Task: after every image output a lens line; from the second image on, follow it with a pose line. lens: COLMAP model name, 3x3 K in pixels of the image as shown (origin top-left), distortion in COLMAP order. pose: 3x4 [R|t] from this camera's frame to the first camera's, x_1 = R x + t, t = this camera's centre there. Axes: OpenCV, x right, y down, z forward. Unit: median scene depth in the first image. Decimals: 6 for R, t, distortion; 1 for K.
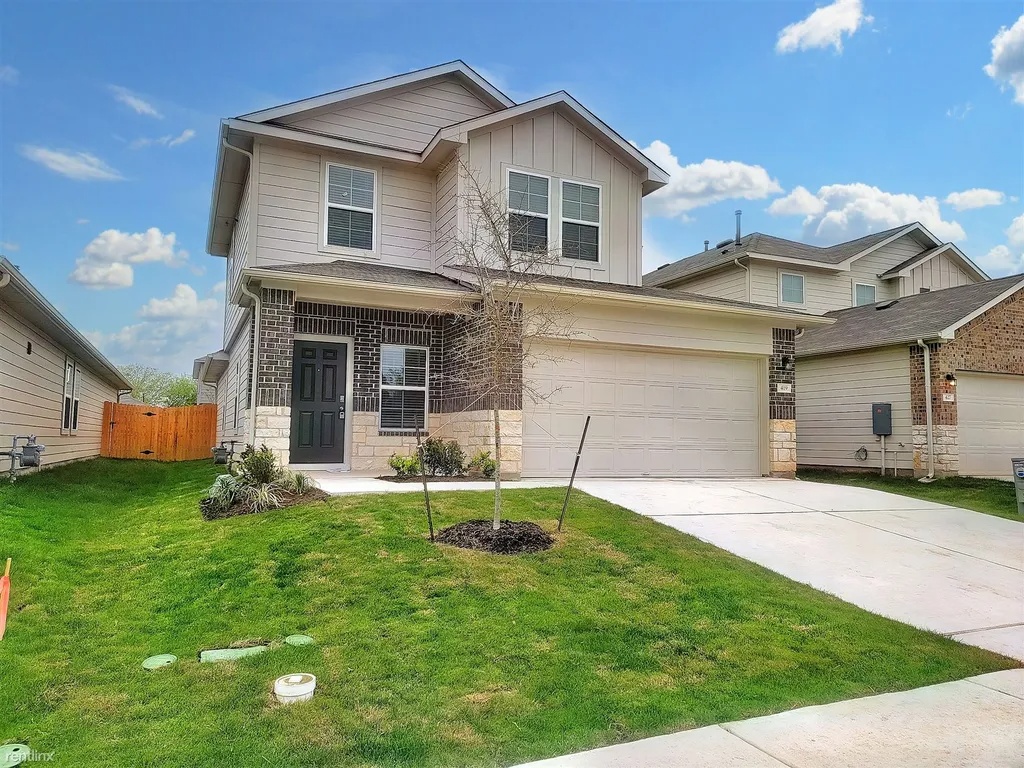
lens RADIAL K [[709.3, 0, 510.0], [0, 709.3, 383.5], [0, 0, 1]] dist [0.040679, -0.001913]
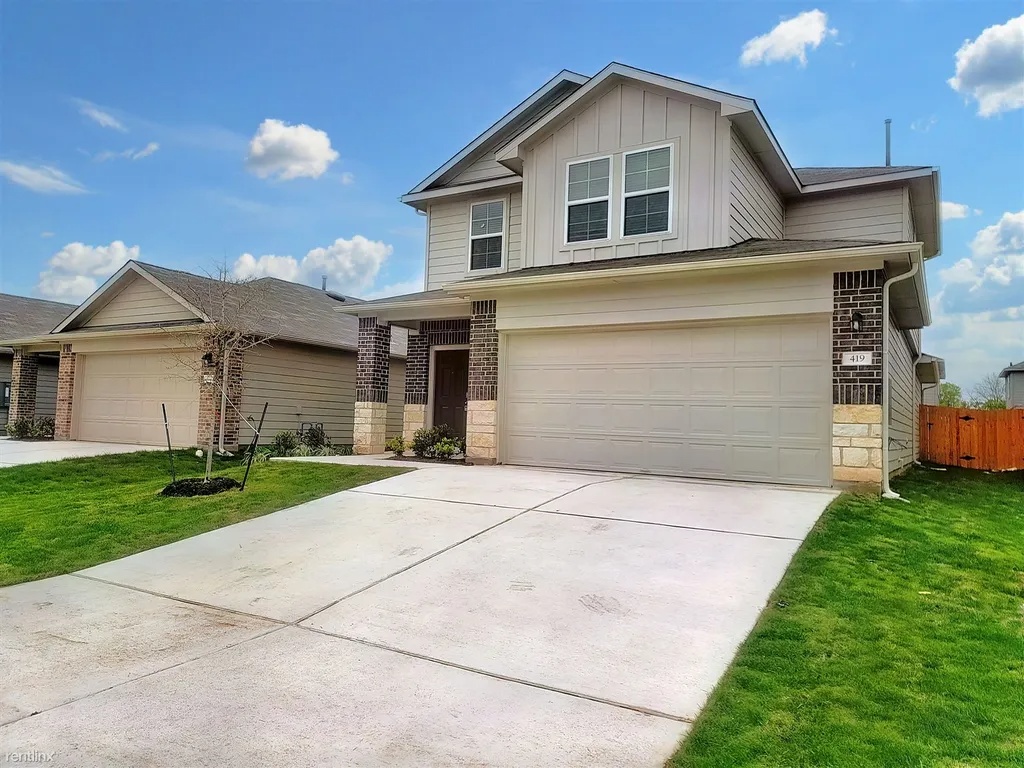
lens RADIAL K [[709.3, 0, 512.6], [0, 709.3, 385.7], [0, 0, 1]] dist [0.040679, -0.001913]
pose [[0.564667, -0.043770, -0.824158, 0.759898], [0.038545, 0.998902, -0.026642, 0.037943], [0.824418, -0.016724, 0.565734, 0.350413]]
